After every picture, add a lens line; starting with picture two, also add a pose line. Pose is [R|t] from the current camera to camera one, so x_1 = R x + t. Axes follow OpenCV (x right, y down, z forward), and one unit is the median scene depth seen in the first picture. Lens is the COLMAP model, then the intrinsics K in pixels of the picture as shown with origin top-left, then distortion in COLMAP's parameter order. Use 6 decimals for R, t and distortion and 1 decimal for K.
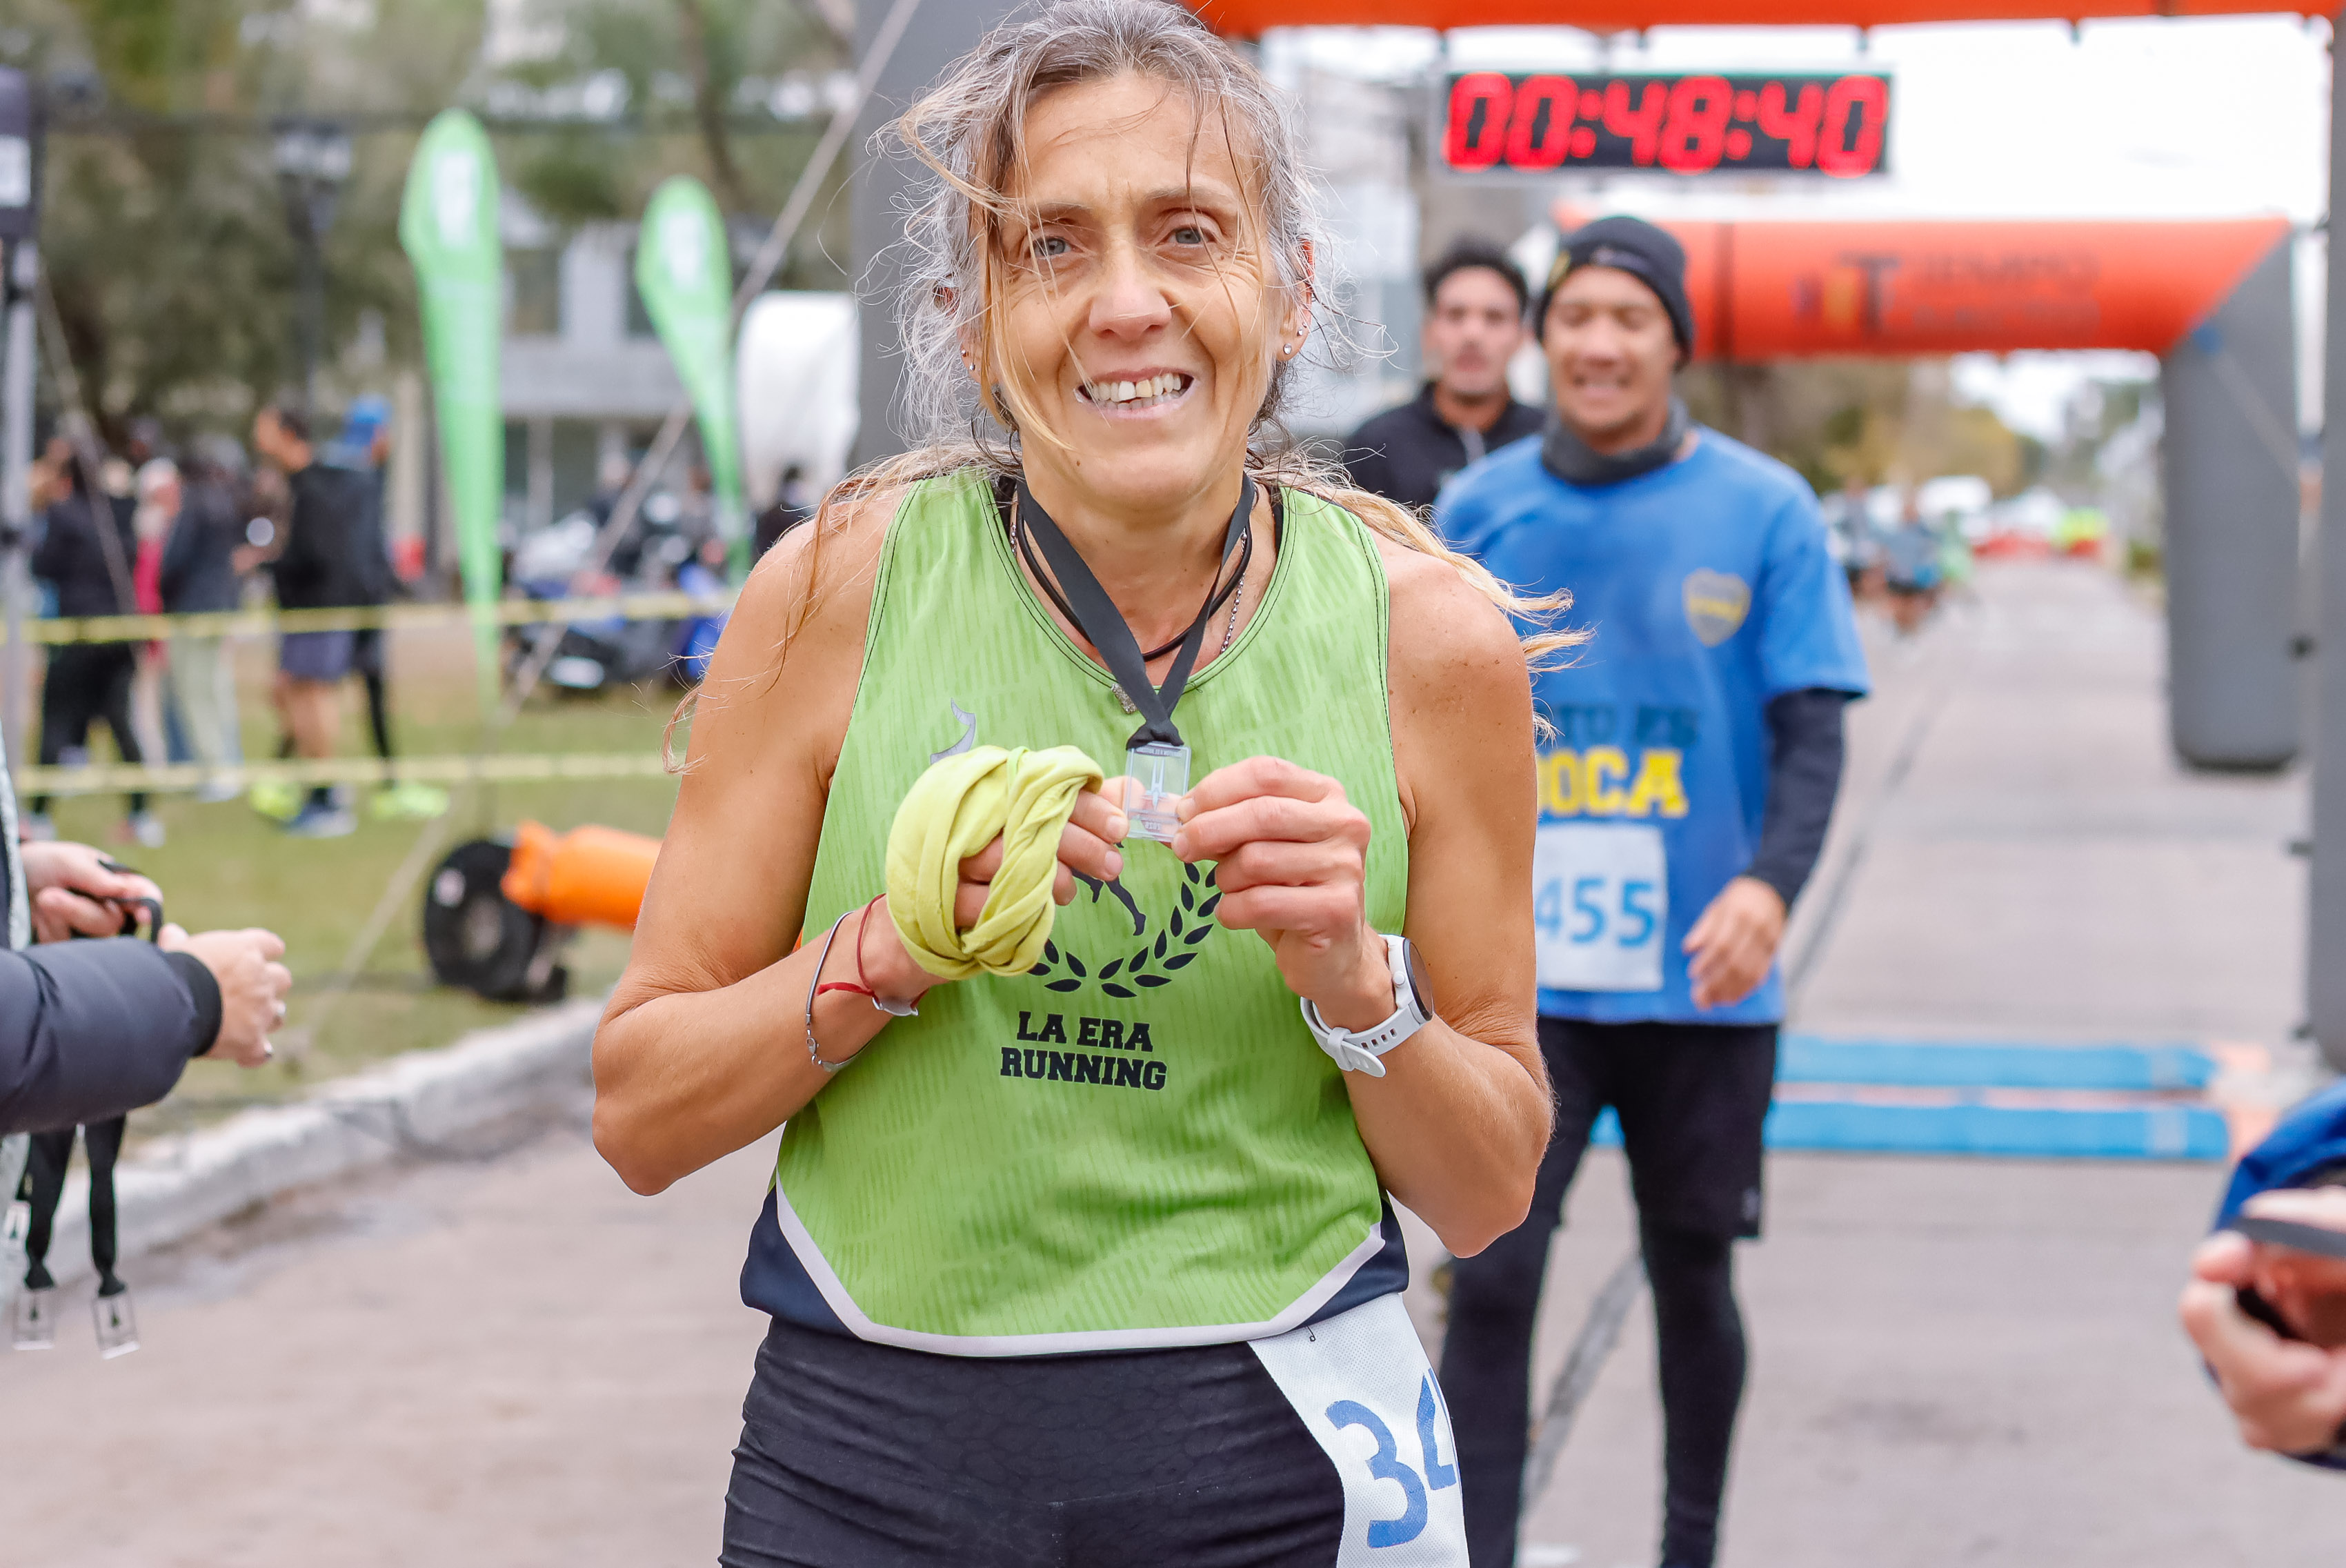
lens RADIAL K [[5661.4, 0, 1343.9], [0, 5661.4, 783.2], [0, 0, 1]] dist [0.094830, -1.311820]
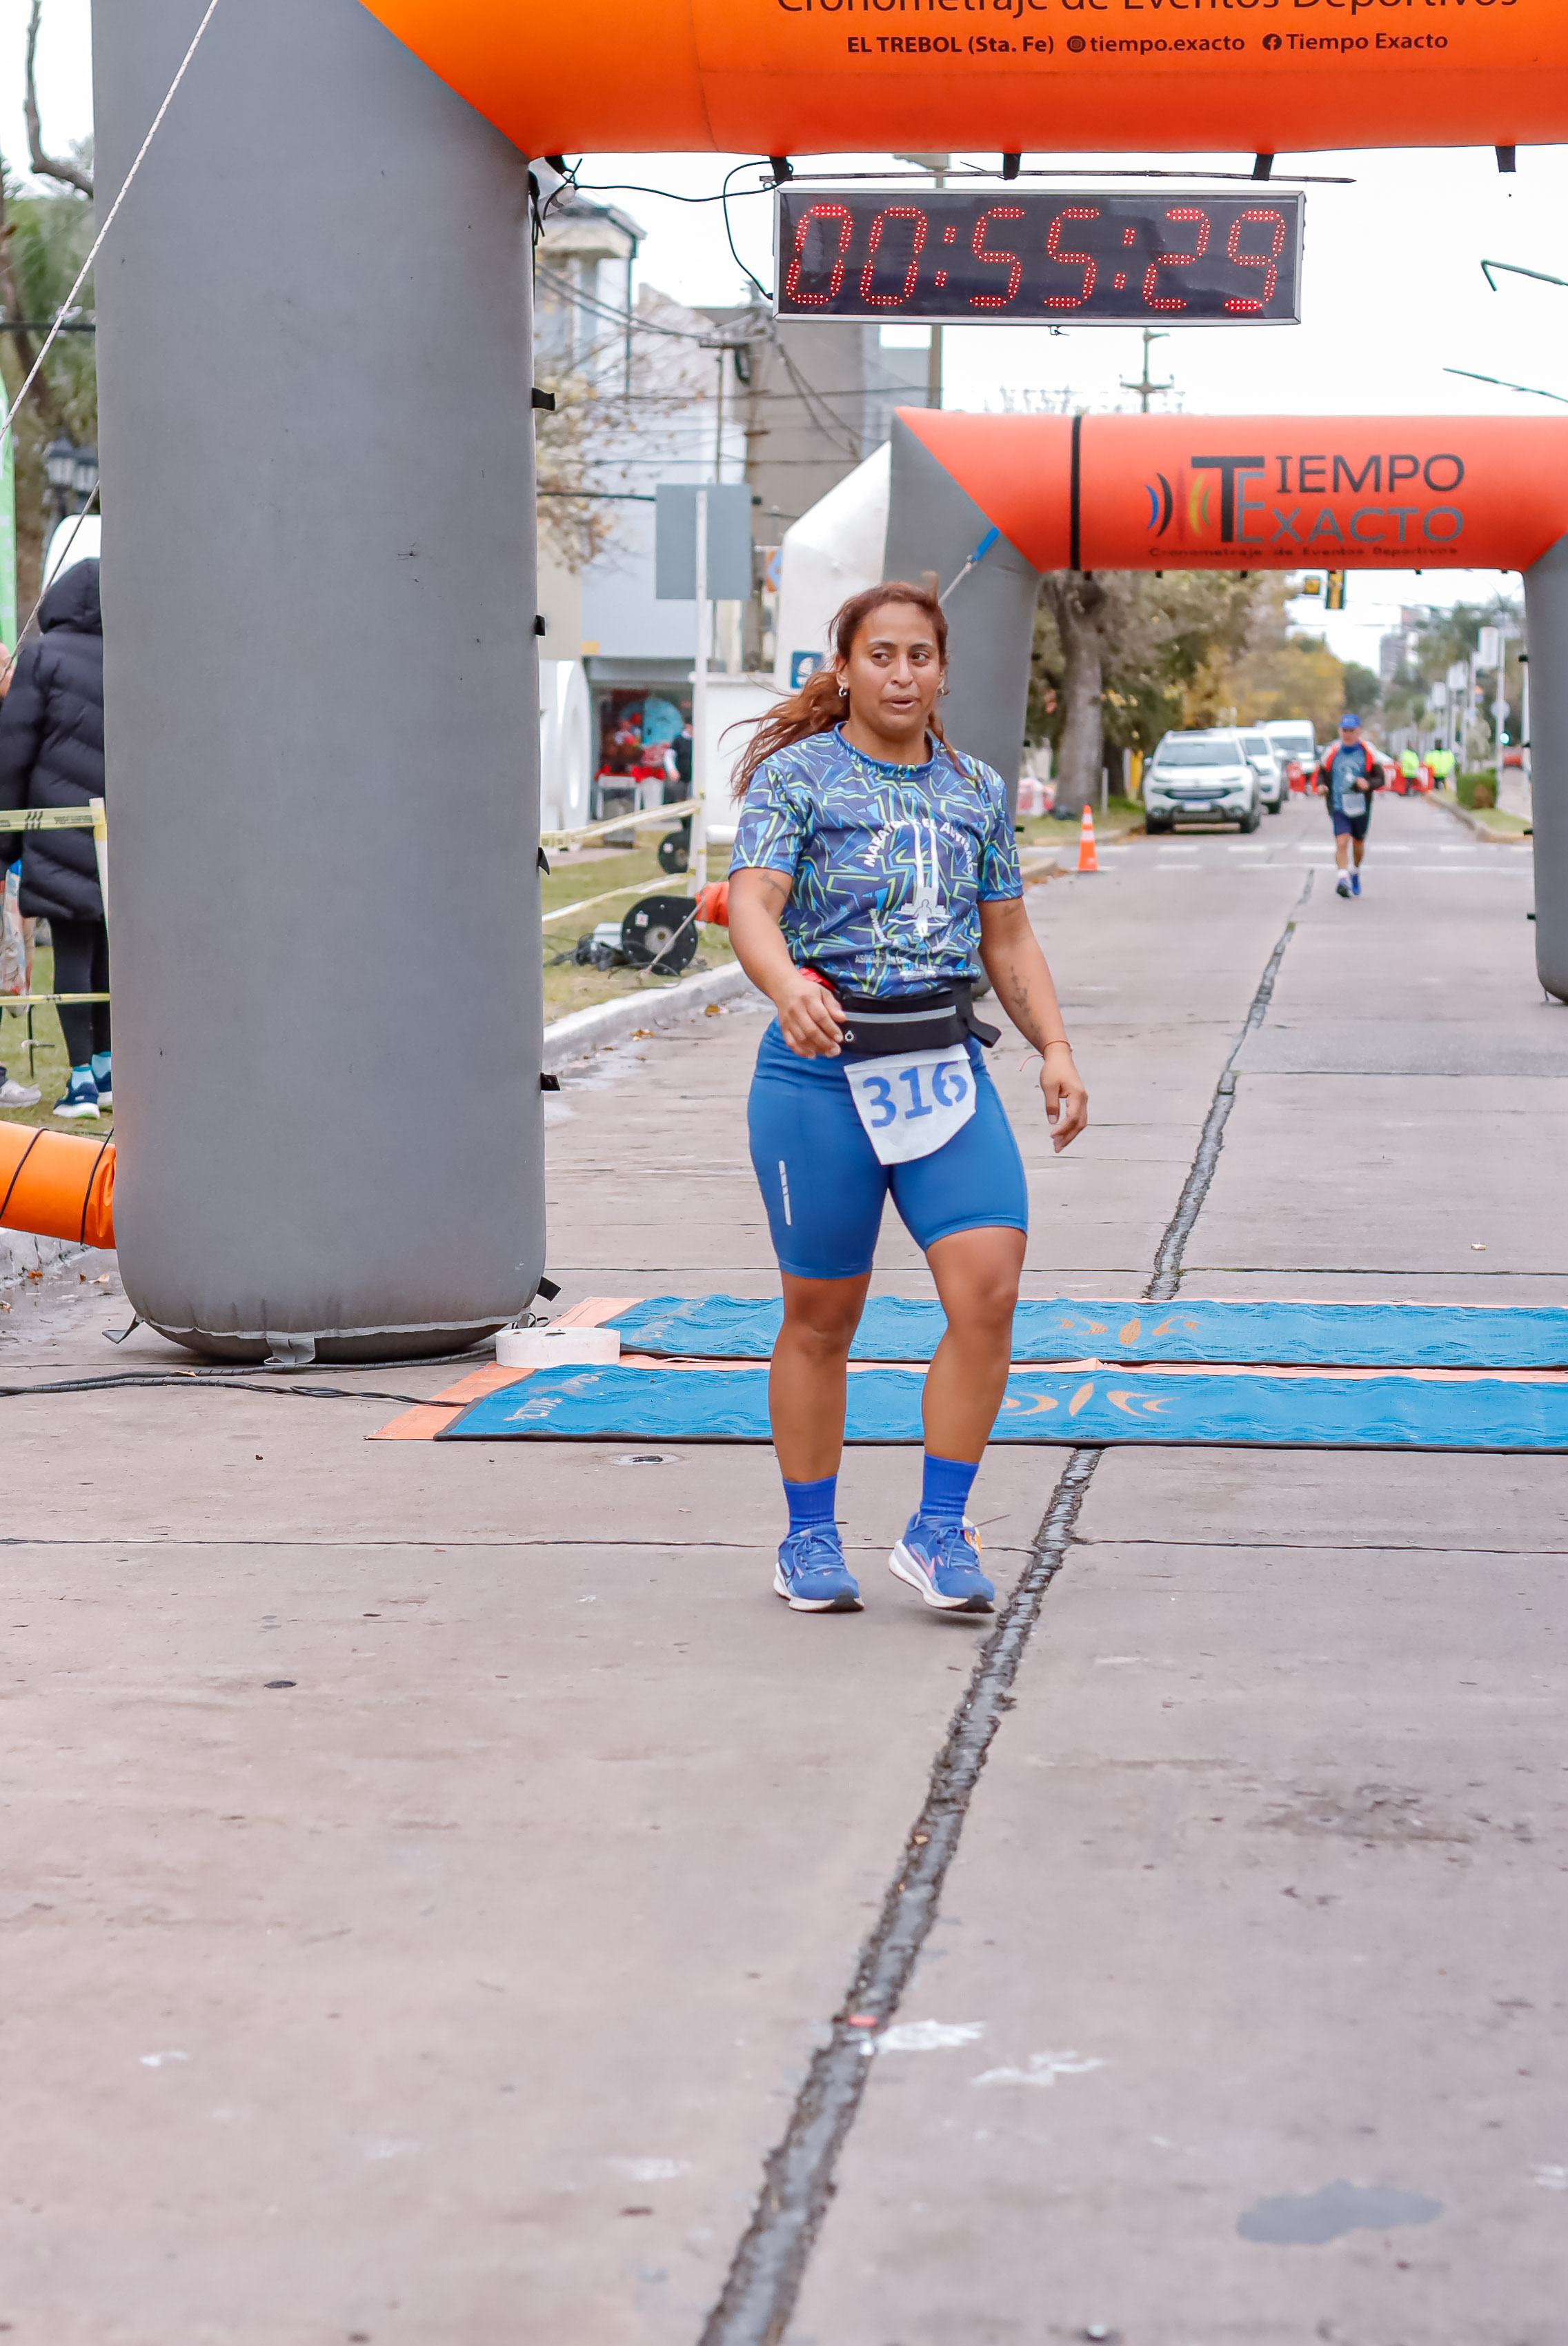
lens RADIAL K [[5616.6, 0, 788.6], [0, 5616.6, 1178.8], [0, 0, 1]] dist [-0.013837, 0.867358]
pose [[0.999782, -0.004759, 0.020315, 0.000398], [0.004175, 0.999579, 0.028717, -0.000280], [-0.020443, -0.028626, 0.999381, 0.135521]]
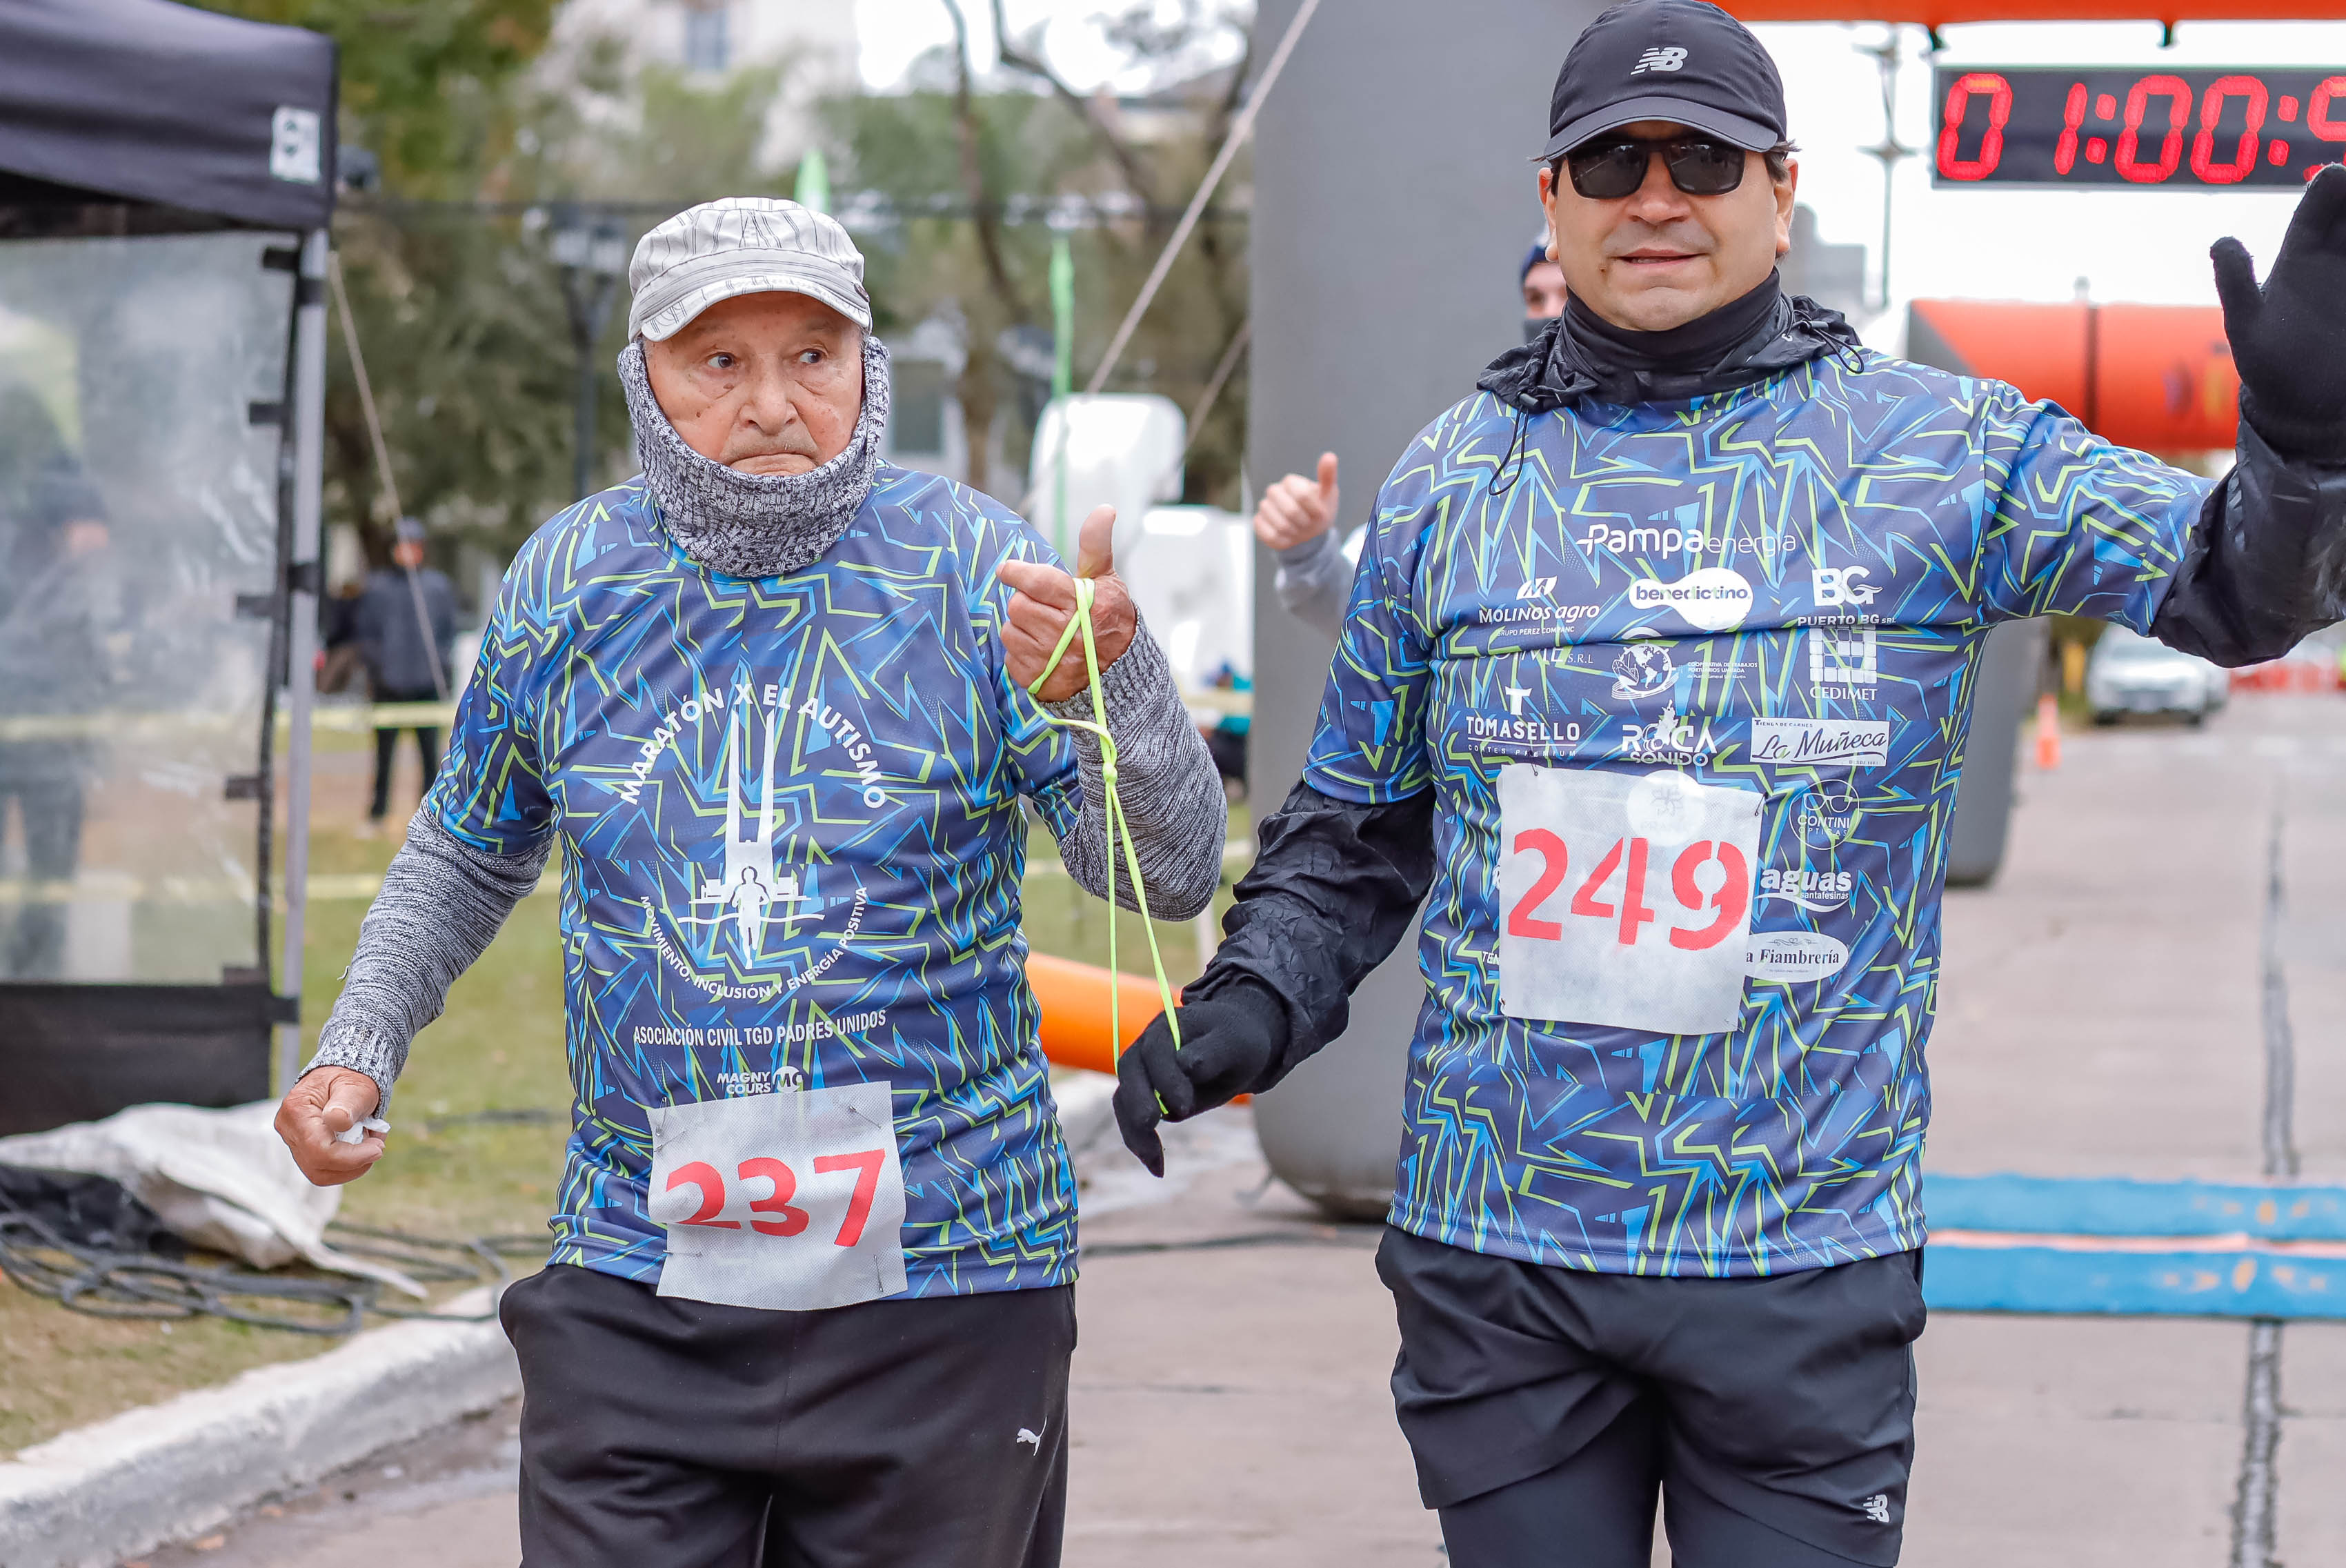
lens RADIAL K [[5644.2, 0, 1180.9], [0, 5644.2, 829.6], [0, 0, 1]] dist [-0.016126, 0.608917]
pose [[0.997433, 0.009087, -0.071030, -0.034573], [-0.010116, 0.999849, -0.014142, 0.004297], [0.070891, 0.014824, 0.997374, 0.129624]]
